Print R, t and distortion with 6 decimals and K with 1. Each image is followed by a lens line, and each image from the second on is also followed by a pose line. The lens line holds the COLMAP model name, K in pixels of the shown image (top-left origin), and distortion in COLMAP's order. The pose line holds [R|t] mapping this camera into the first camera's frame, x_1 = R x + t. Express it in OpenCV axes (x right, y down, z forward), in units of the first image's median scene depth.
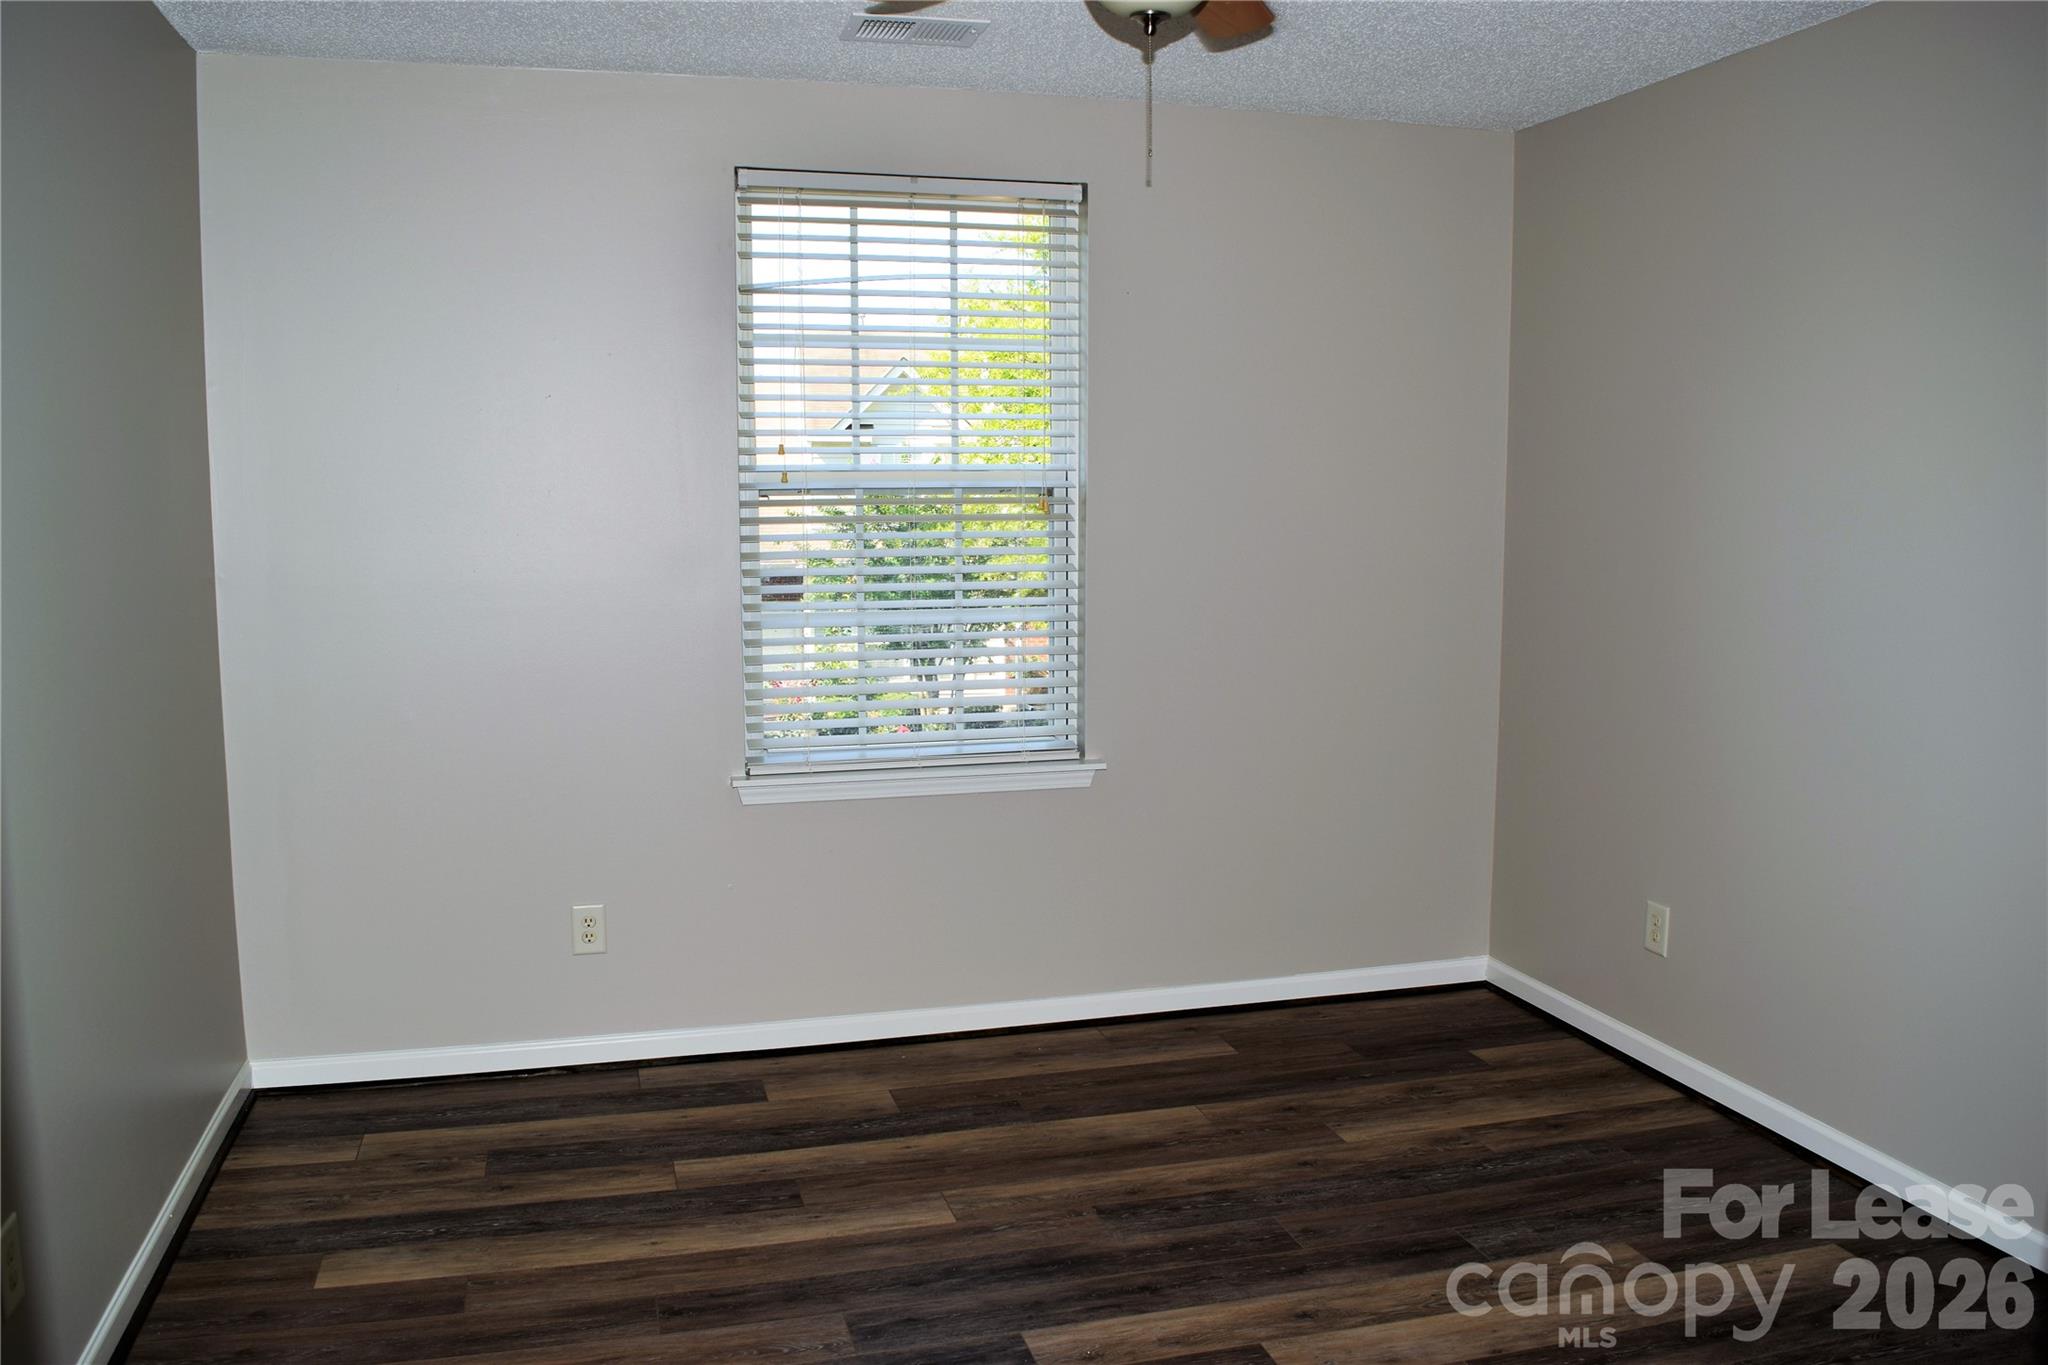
lens RADIAL K [[1618.1, 0, 1016.0], [0, 1618.1, 676.9], [0, 0, 1]] dist [-0.103783, 0.028745]
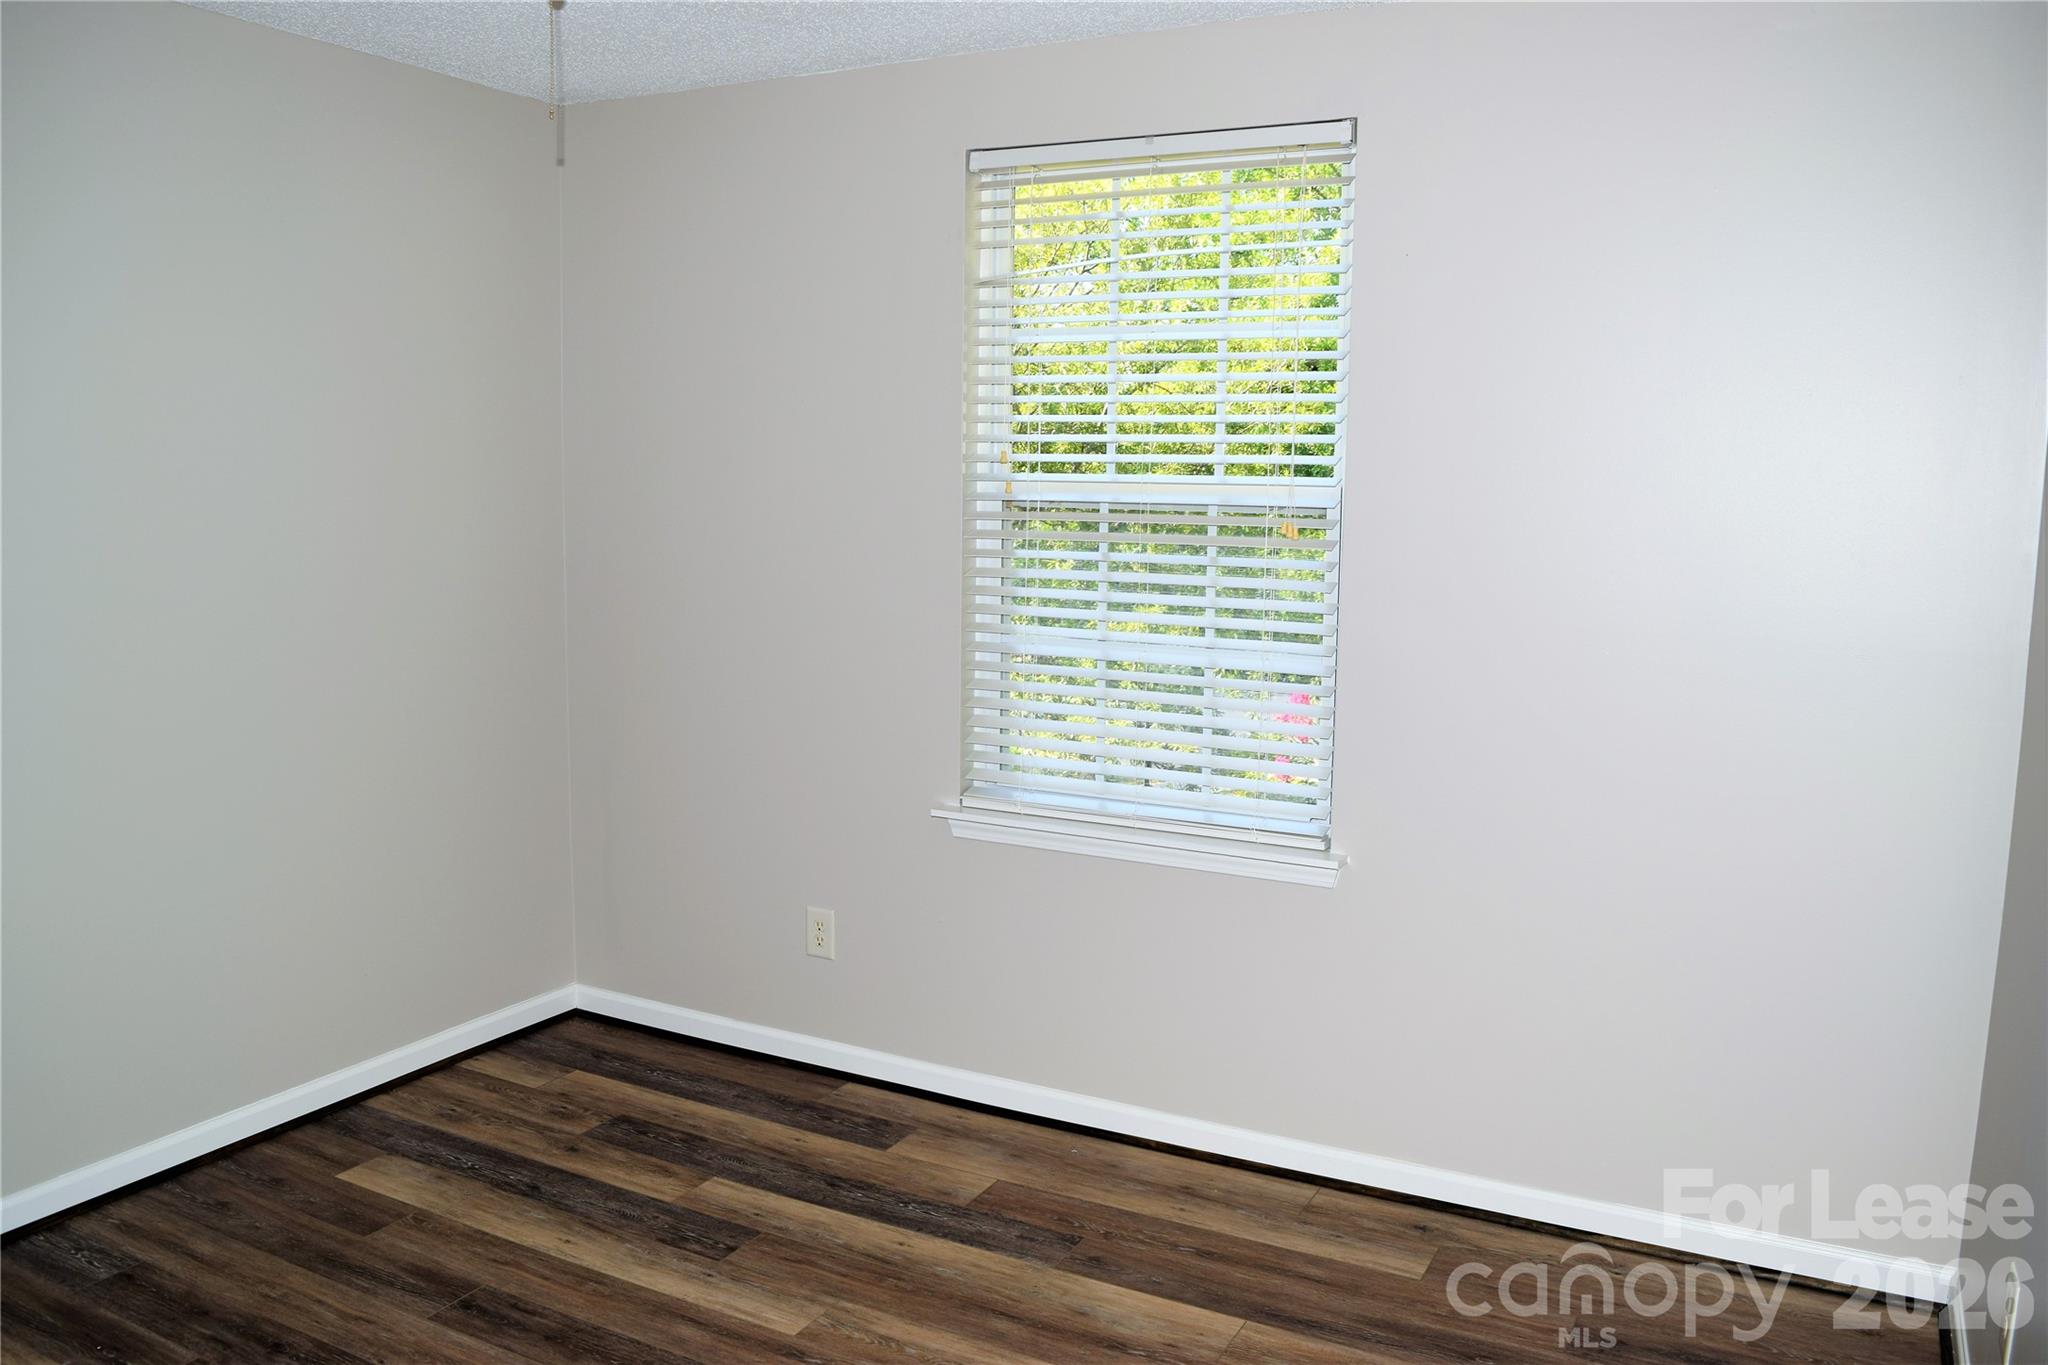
lens RADIAL K [[1618.1, 0, 1020.7], [0, 1618.1, 687.6], [0, 0, 1]] dist [-0.103783, 0.028745]
pose [[0.720239, 0.107621, -0.685327, 0.552355], [-0.092281, 0.993977, 0.059109, -0.074018], [0.687561, 0.020670, 0.725833, 0.384950]]
